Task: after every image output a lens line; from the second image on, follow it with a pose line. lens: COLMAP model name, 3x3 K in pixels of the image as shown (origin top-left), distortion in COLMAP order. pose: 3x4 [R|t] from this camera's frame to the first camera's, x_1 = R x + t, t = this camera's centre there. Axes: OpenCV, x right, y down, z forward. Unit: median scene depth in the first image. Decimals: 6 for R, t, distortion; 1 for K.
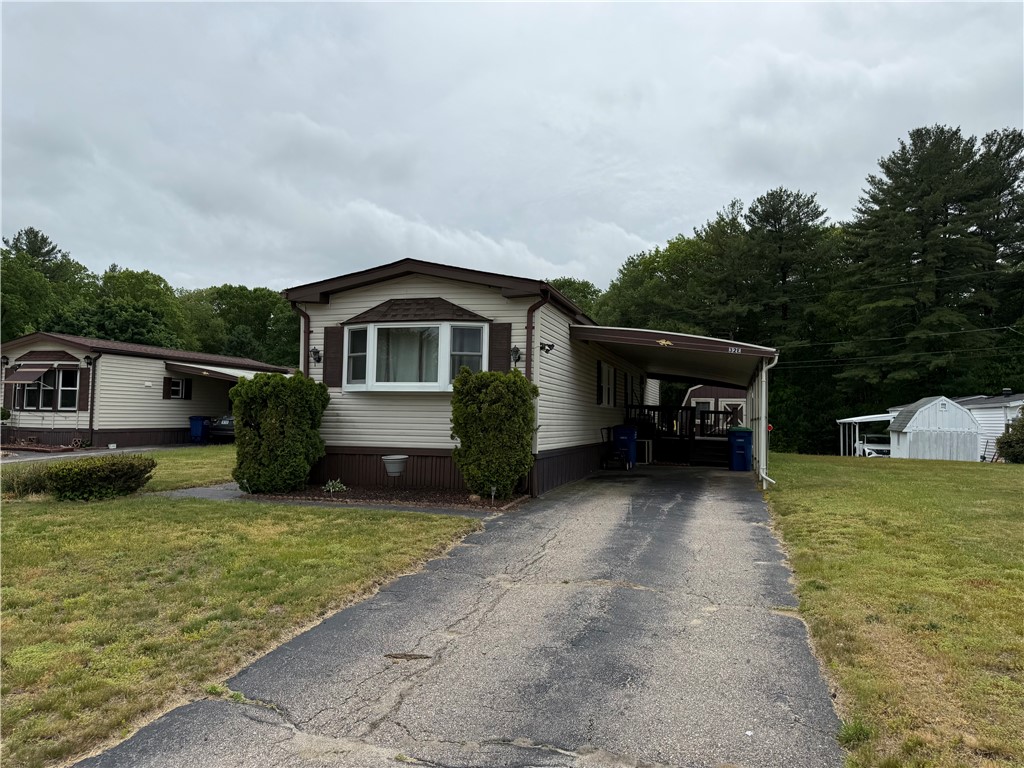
lens RADIAL K [[723.5, 0, 512.9], [0, 723.5, 381.1], [0, 0, 1]] dist [0.063094, -0.070715]
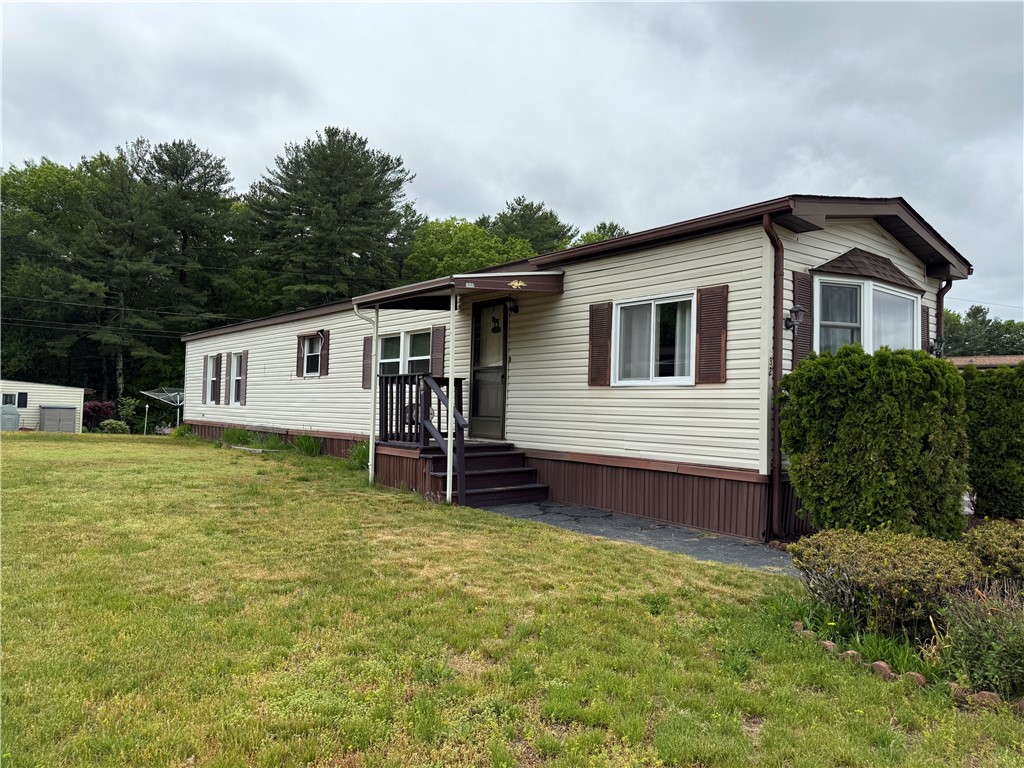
lens RADIAL K [[723.5, 0, 513.2], [0, 723.5, 386.8], [0, 0, 1]] dist [0.063094, -0.070715]
pose [[0.562743, 0.023585, 0.826295, -0.153304], [-0.059181, 0.998177, 0.011814, 0.004699], [-0.824511, -0.055549, 0.563113, 0.147107]]
